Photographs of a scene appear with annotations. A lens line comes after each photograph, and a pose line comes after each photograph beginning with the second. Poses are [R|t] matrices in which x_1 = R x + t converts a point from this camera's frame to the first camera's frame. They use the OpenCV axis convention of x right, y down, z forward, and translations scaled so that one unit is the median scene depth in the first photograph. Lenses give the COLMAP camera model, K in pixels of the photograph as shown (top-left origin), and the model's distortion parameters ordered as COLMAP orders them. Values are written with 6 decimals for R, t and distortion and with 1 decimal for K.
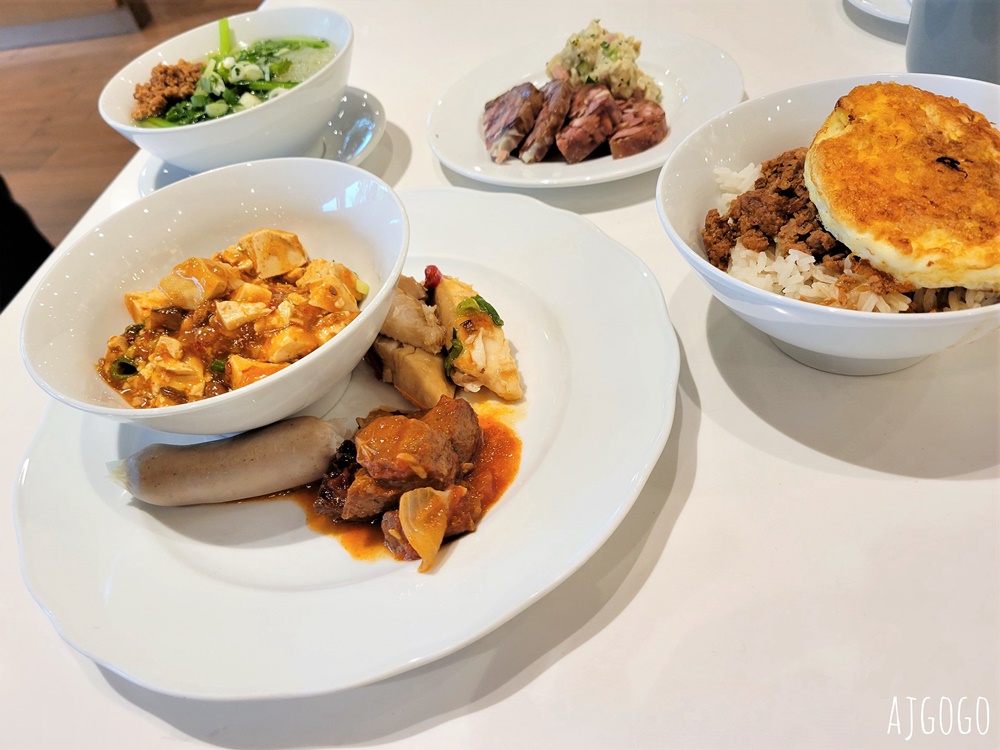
lens RADIAL K [[768.0, 0, 500.0], [0, 768.0, 375.0], [0, 0, 1]] dist [0.006102, 0.004821]
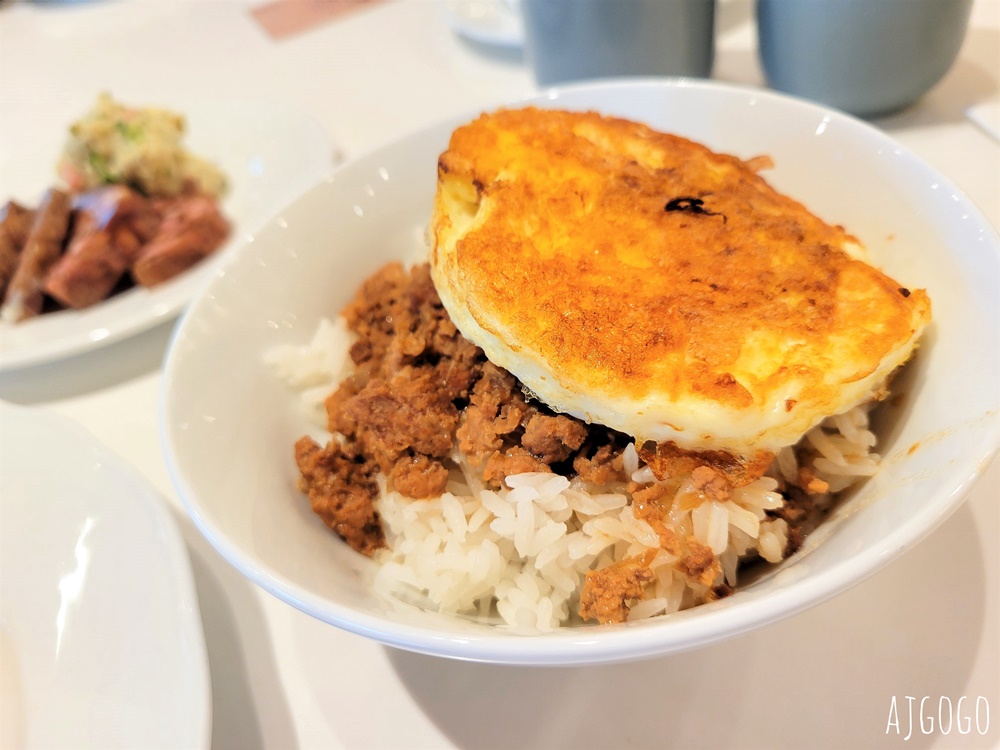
lens RADIAL K [[768.0, 0, 500.0], [0, 768.0, 375.0], [0, 0, 1]] dist [0.006102, 0.004821]
pose [[0.783900, -0.386358, 0.486034, 0.185559], [0.458114, 0.888290, -0.032751, -0.210033], [-0.419085, 0.248333, 0.873326, 0.614233]]
